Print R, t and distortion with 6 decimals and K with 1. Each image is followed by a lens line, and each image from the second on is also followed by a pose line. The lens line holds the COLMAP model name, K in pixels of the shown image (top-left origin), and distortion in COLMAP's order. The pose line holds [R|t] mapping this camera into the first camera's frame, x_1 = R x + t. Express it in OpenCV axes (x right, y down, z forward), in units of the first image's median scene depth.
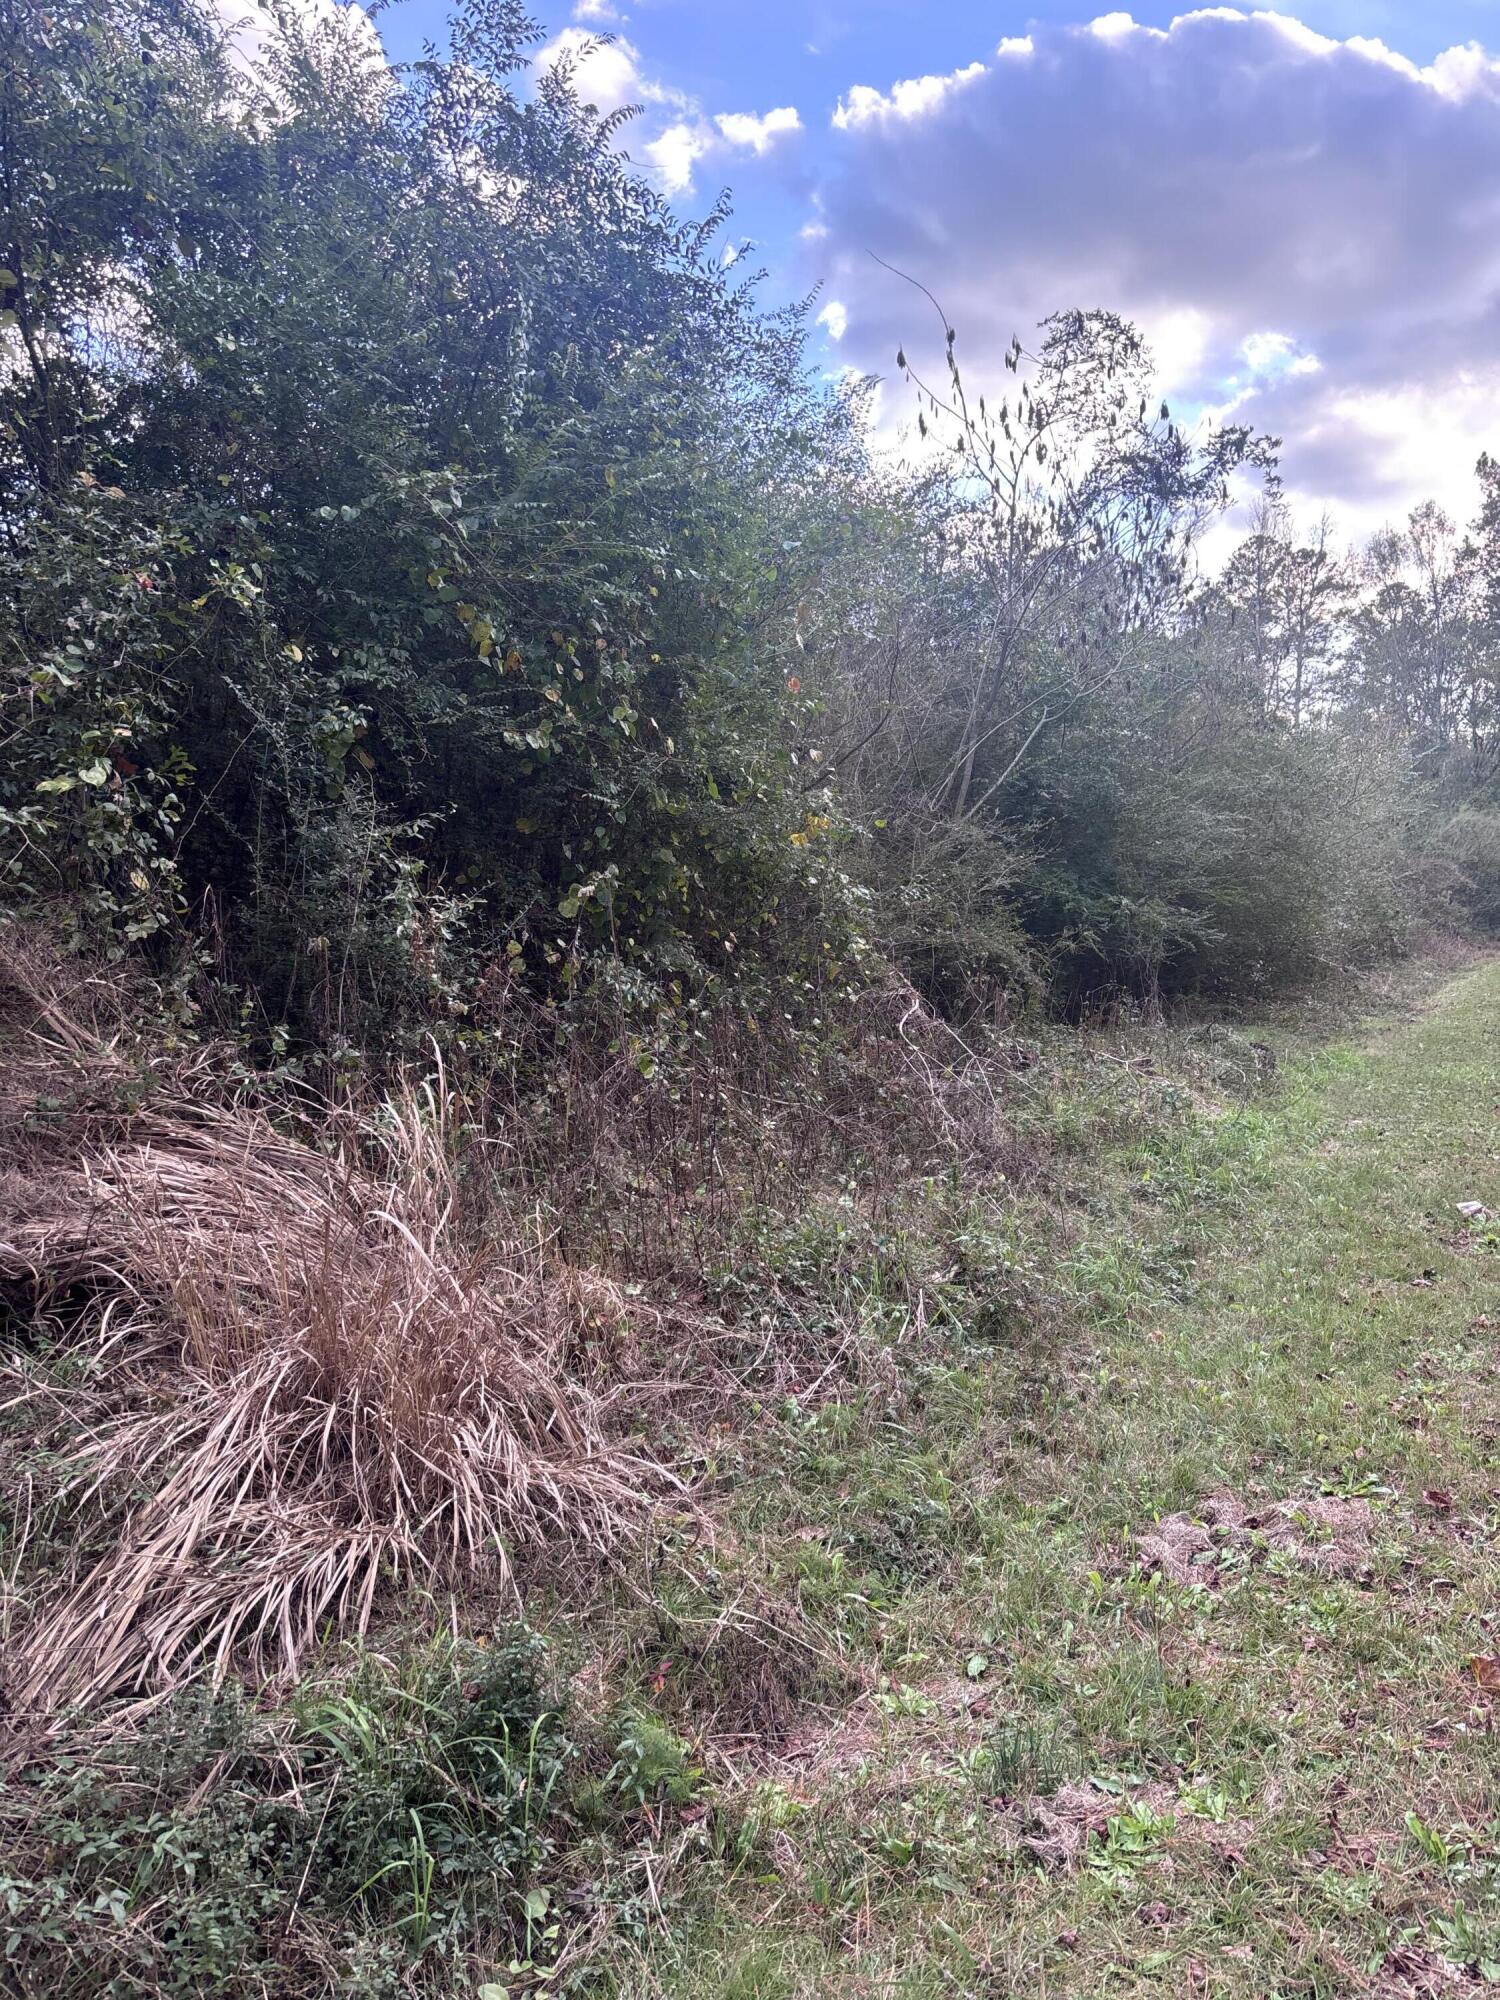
lens RADIAL K [[1502.8, 0, 754.8], [0, 1502.8, 999.3], [0, 0, 1]] dist [0.044788, -0.054171]
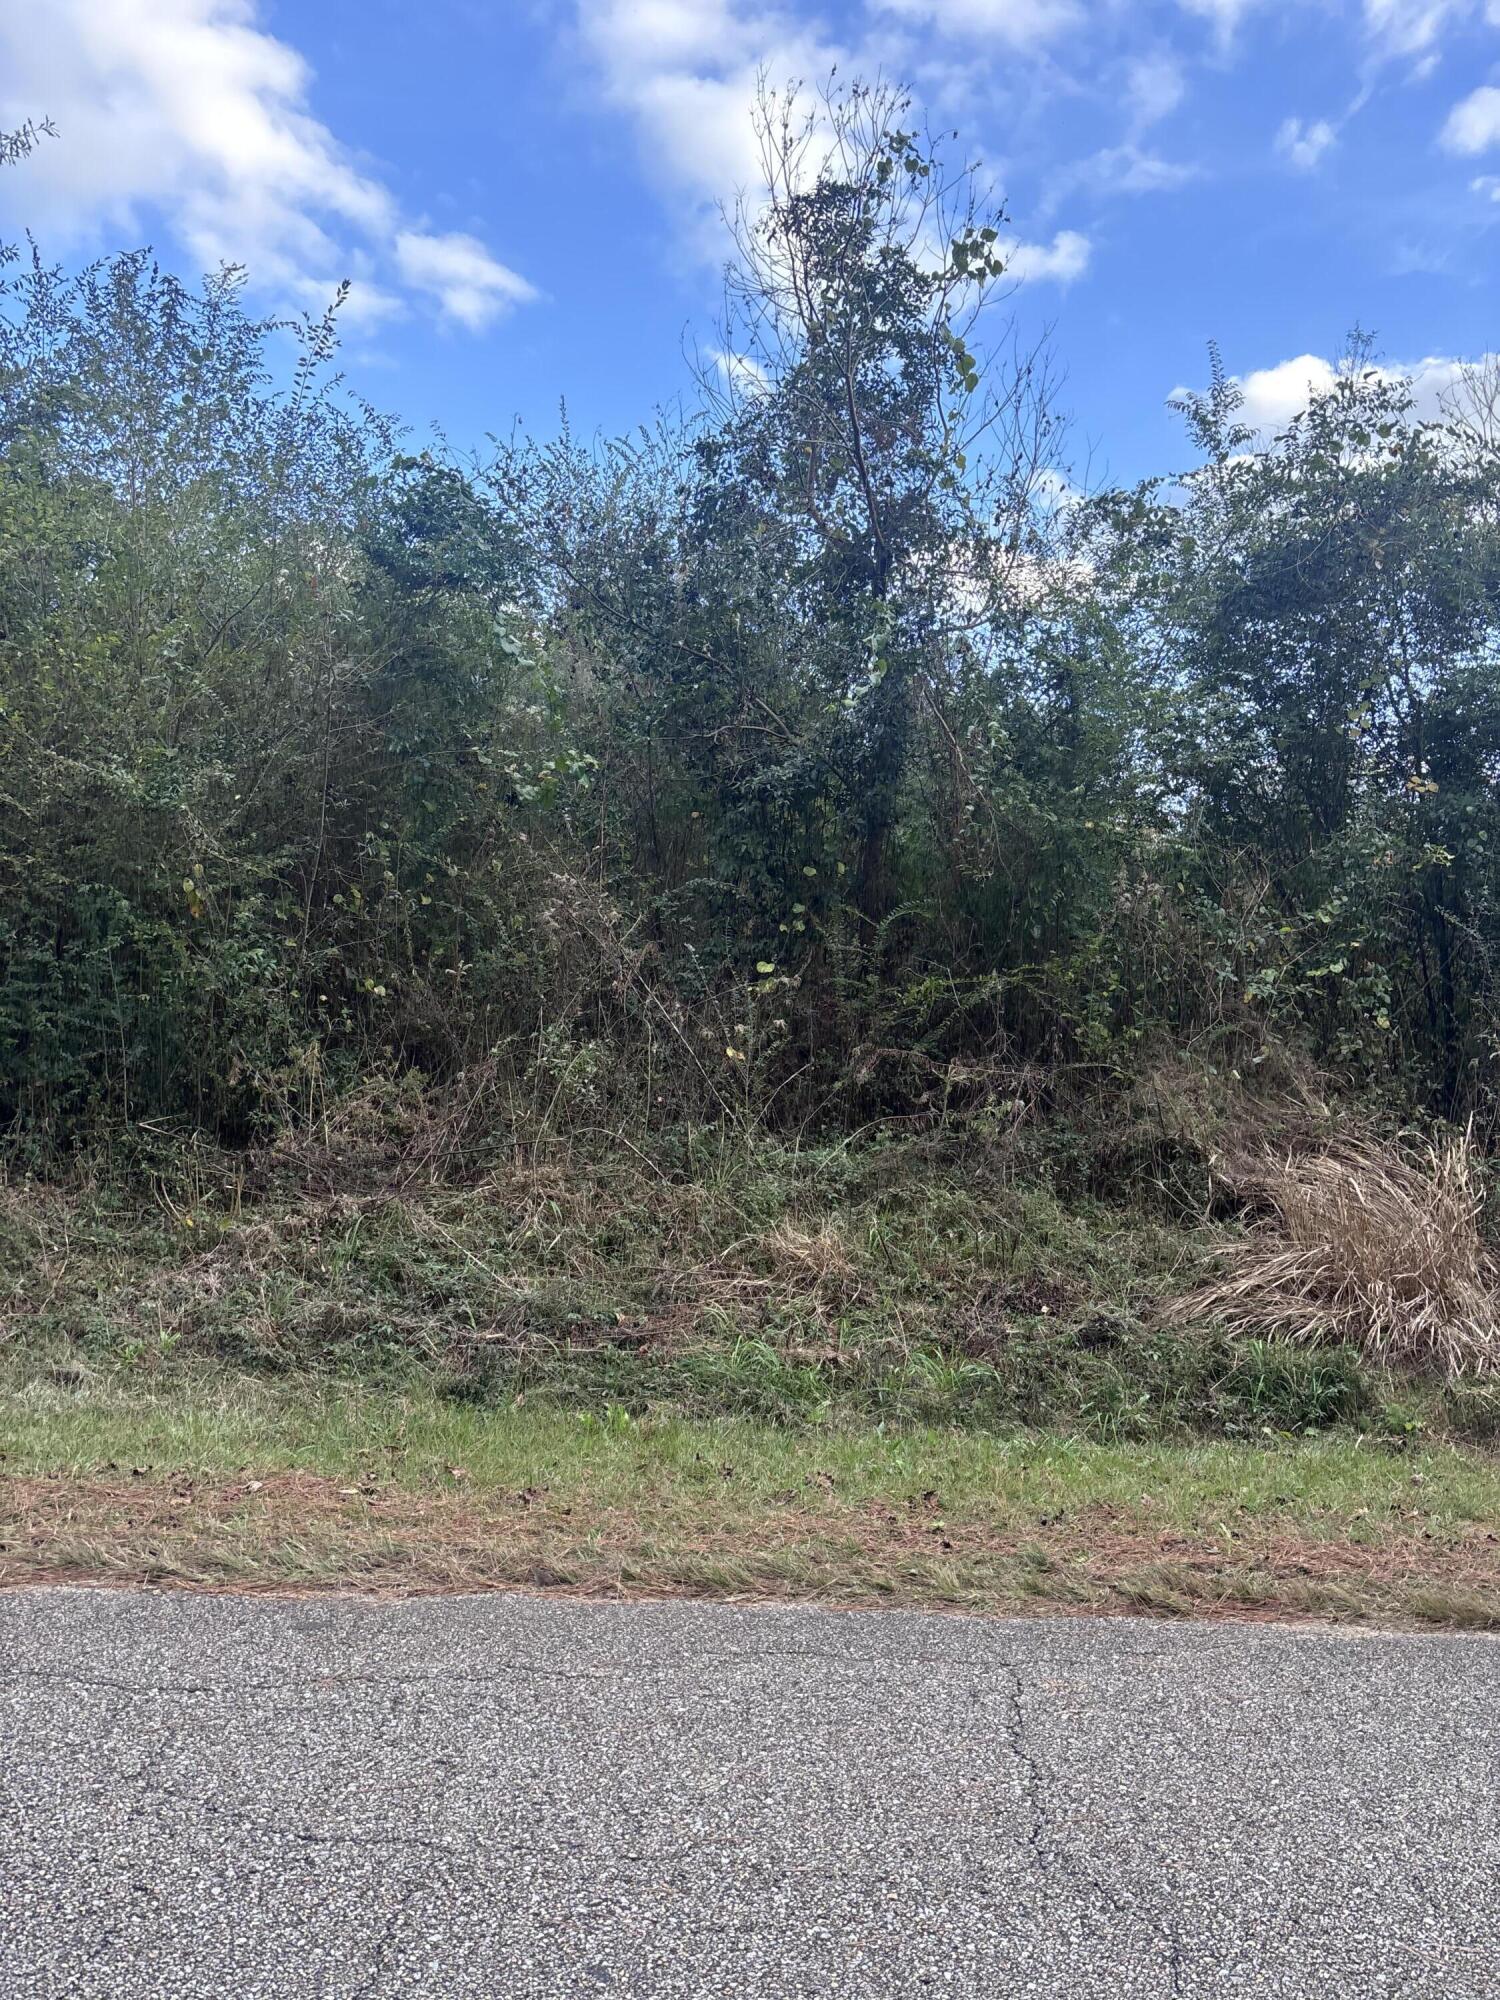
lens RADIAL K [[1502.8, 0, 750.7], [0, 1502.8, 1001.0], [0, 0, 1]] dist [0.044788, -0.054171]
pose [[0.510400, 0.004039, -0.859927, 0.825367], [-0.086305, 0.995181, -0.046552, 0.047501], [0.855595, 0.097976, 0.508289, -0.602754]]
